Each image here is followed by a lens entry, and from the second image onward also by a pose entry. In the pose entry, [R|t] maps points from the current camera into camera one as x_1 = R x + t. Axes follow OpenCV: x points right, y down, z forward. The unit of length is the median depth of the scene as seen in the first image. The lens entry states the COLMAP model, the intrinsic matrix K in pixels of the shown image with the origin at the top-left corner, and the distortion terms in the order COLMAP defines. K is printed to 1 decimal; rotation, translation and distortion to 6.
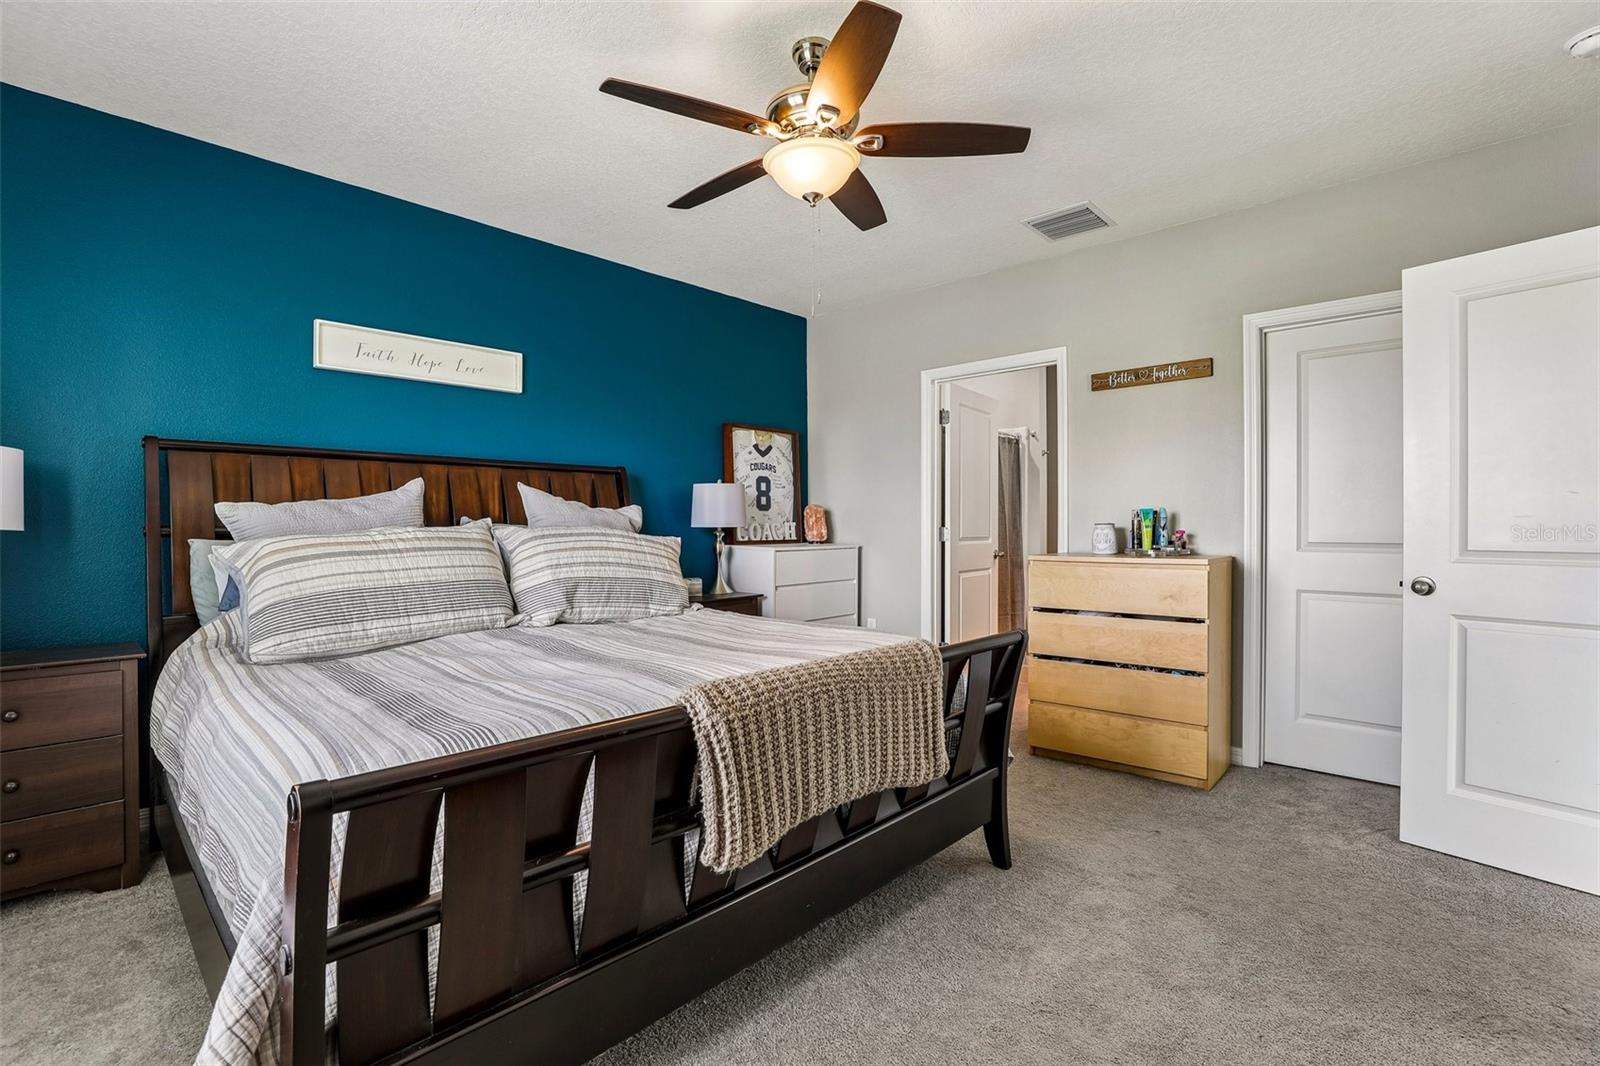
lens RADIAL K [[729.2, 0, 805.4], [0, 729.2, 526.6], [0, 0, 1]] dist [-0.016040, 0.000609]
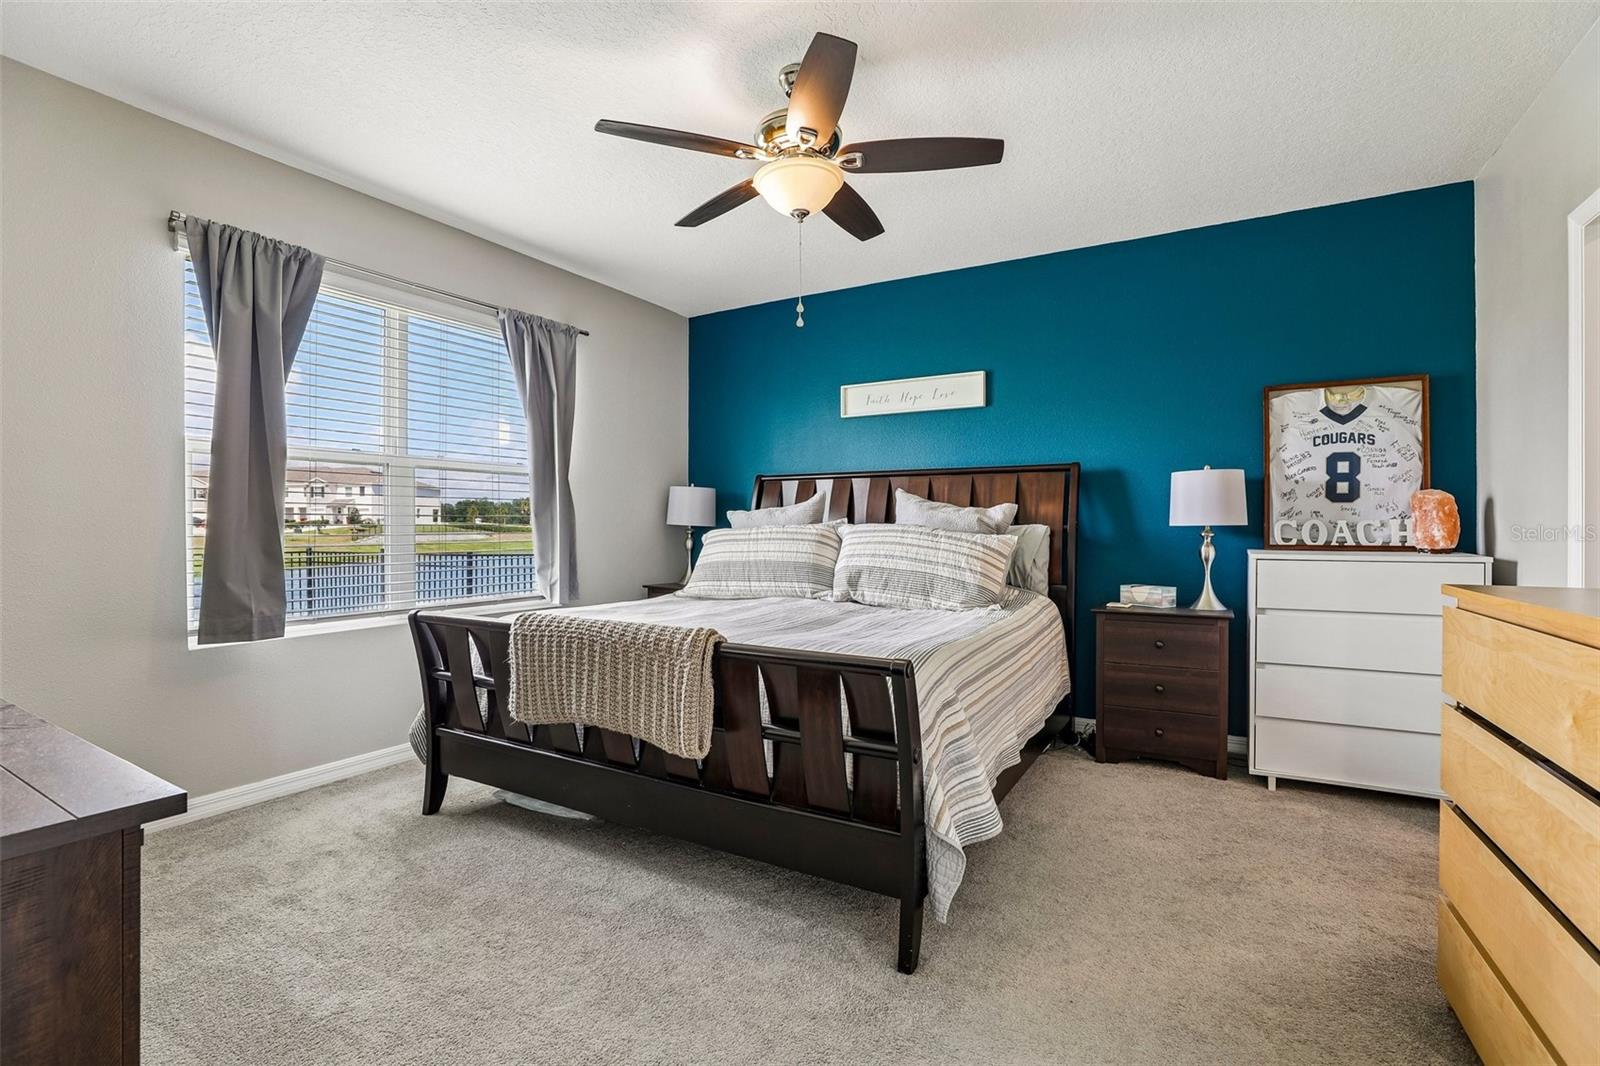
lens RADIAL K [[729.2, 0, 805.4], [0, 729.2, 526.6], [0, 0, 1]] dist [-0.016040, 0.000609]
pose [[0.249415, 0.003209, -0.968391, 0.537945], [-0.001790, 0.999994, 0.002853, 0.000226], [0.968395, 0.001022, 0.249419, 0.382788]]
